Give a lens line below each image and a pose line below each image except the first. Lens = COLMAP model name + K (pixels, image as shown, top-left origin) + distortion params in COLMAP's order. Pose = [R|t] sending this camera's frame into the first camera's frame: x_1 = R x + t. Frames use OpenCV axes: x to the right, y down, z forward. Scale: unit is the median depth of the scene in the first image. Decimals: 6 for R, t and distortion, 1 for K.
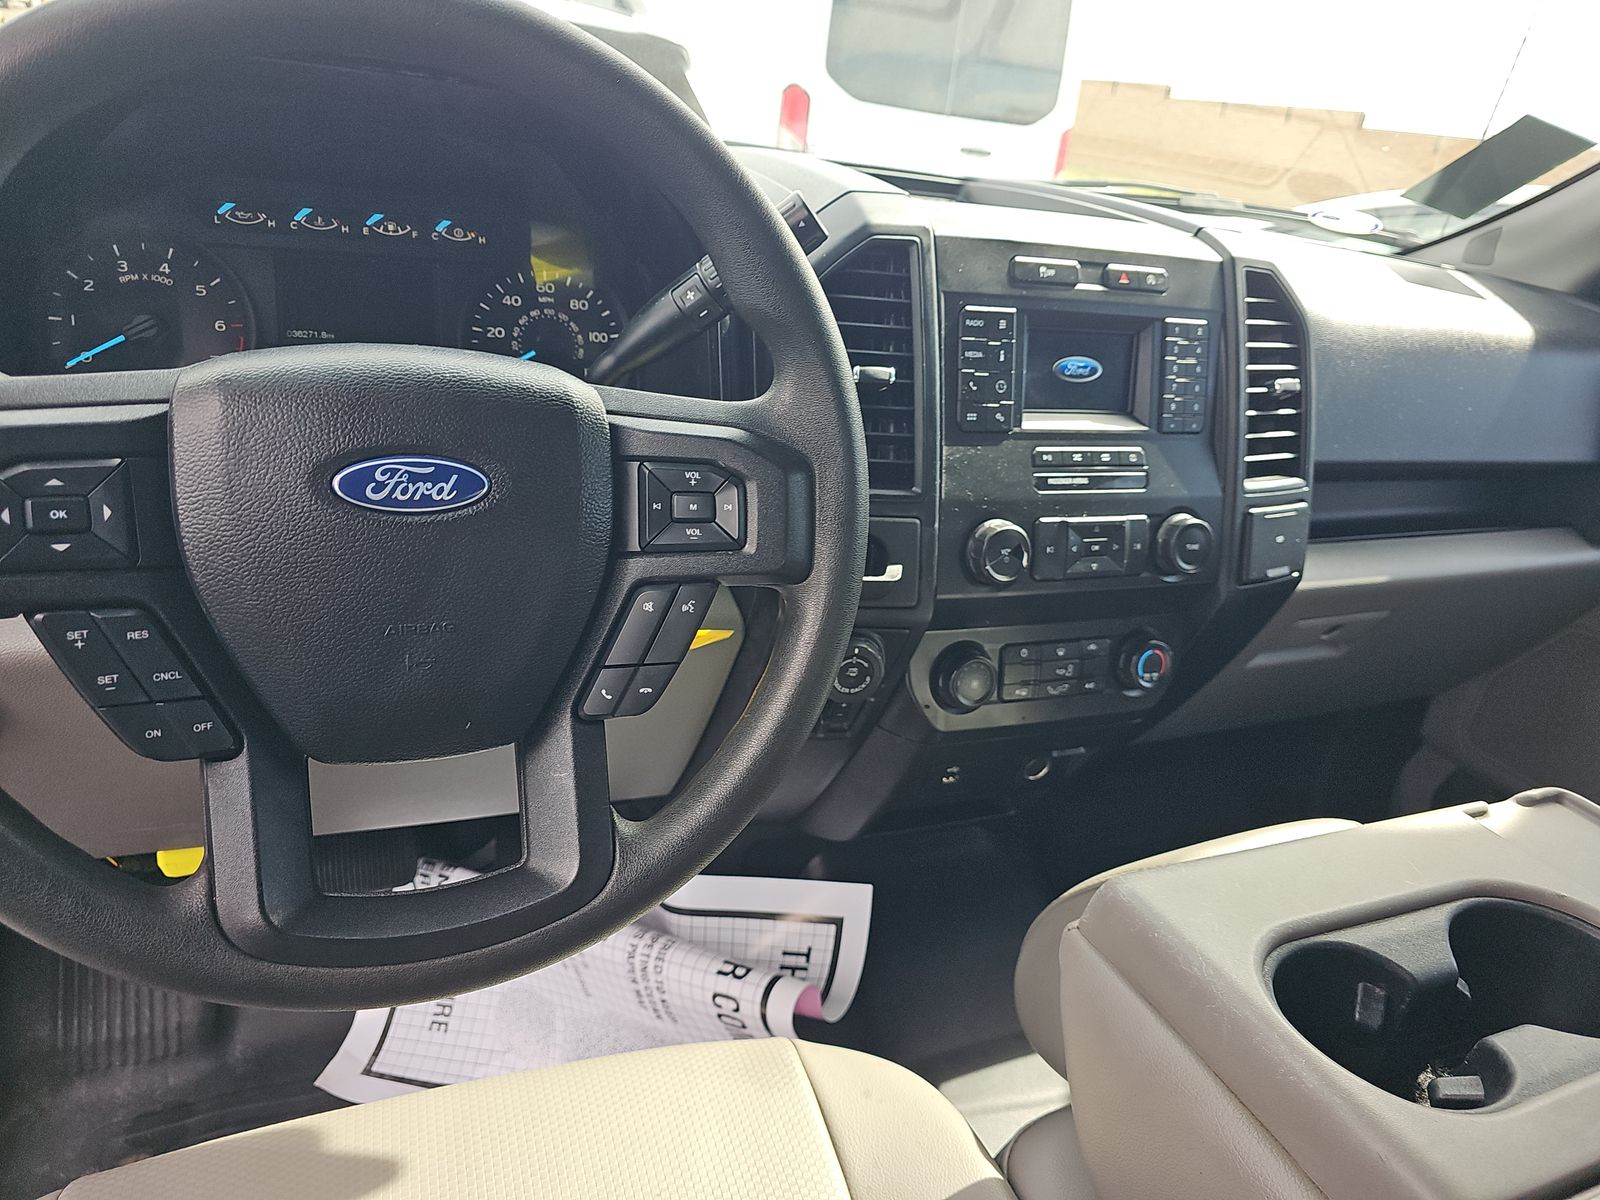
lens RADIAL K [[1050.0, 0, 793.1], [0, 1050.0, 593.0], [0, 0, 1]] dist [0.060221, -0.051429]
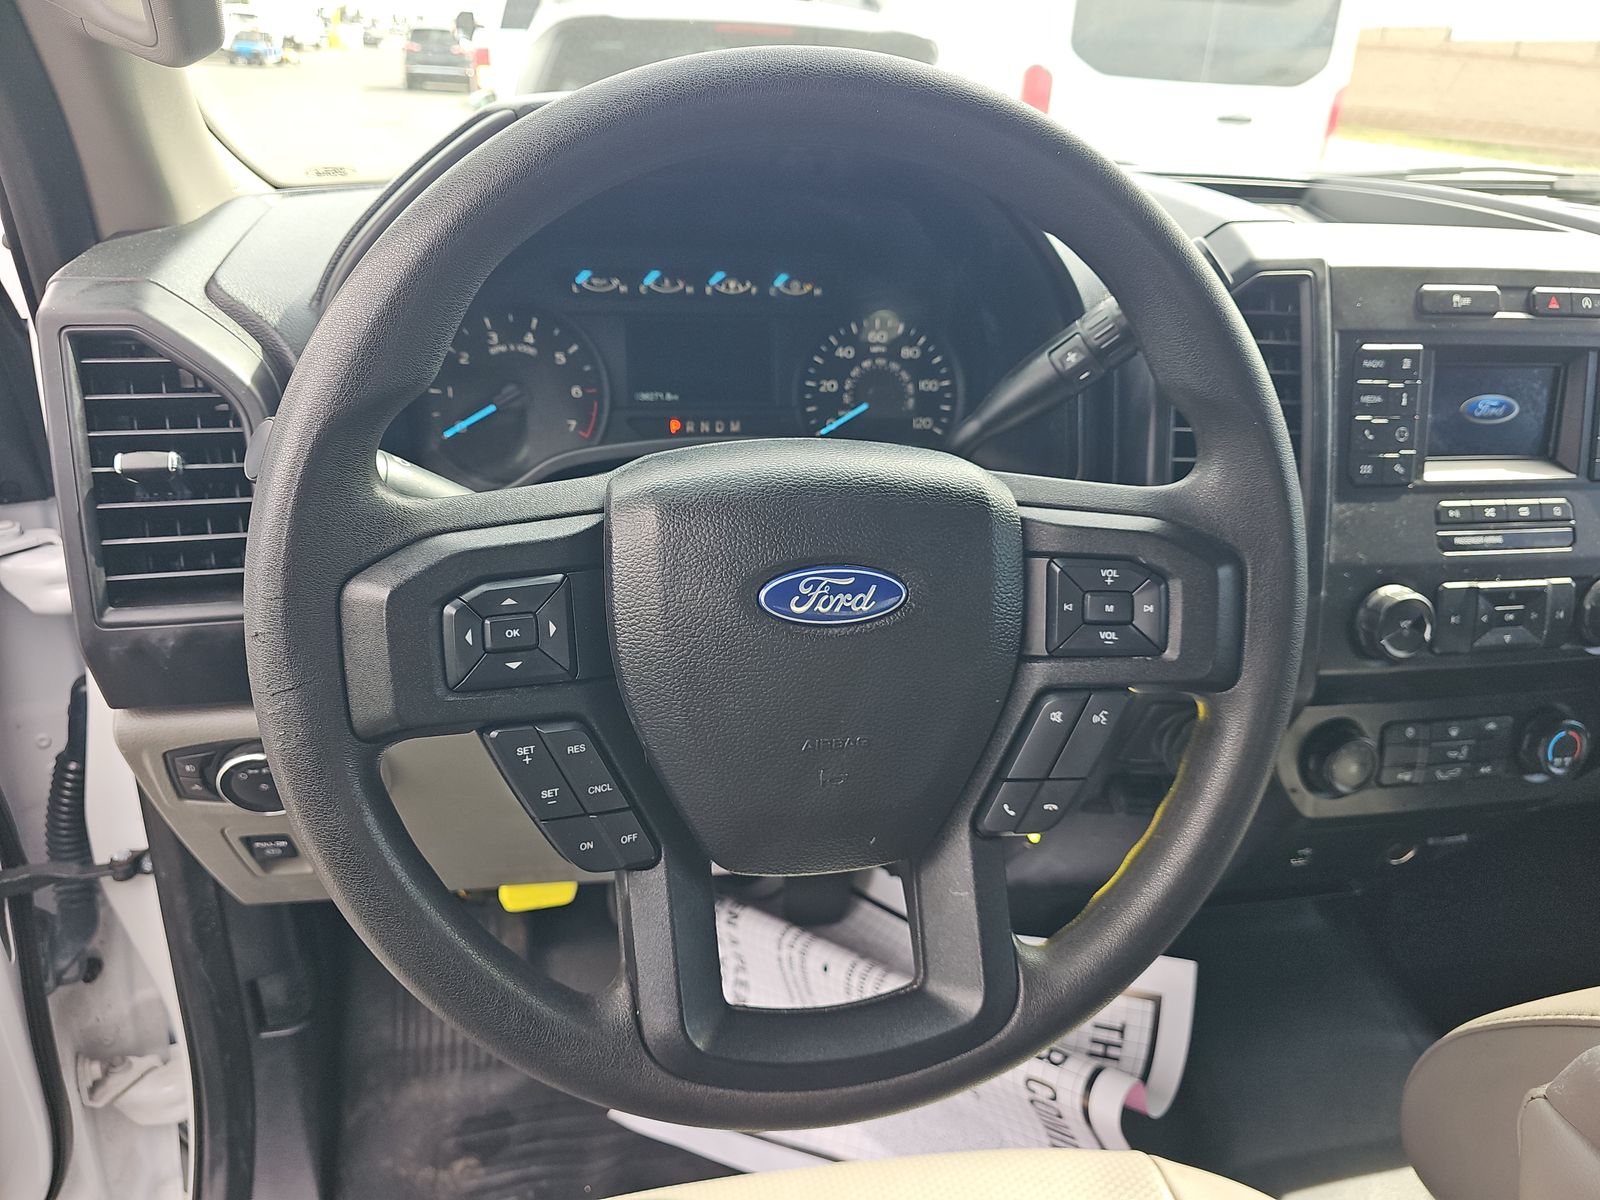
lens RADIAL K [[1050.0, 0, 793.1], [0, 1050.0, 593.0], [0, 0, 1]] dist [0.060221, -0.051429]
pose [[0.981510, 0.017107, -0.190647, -0.129159], [-0.014388, 0.999774, 0.015638, -0.072043], [0.190872, -0.012606, 0.981534, 0.036700]]
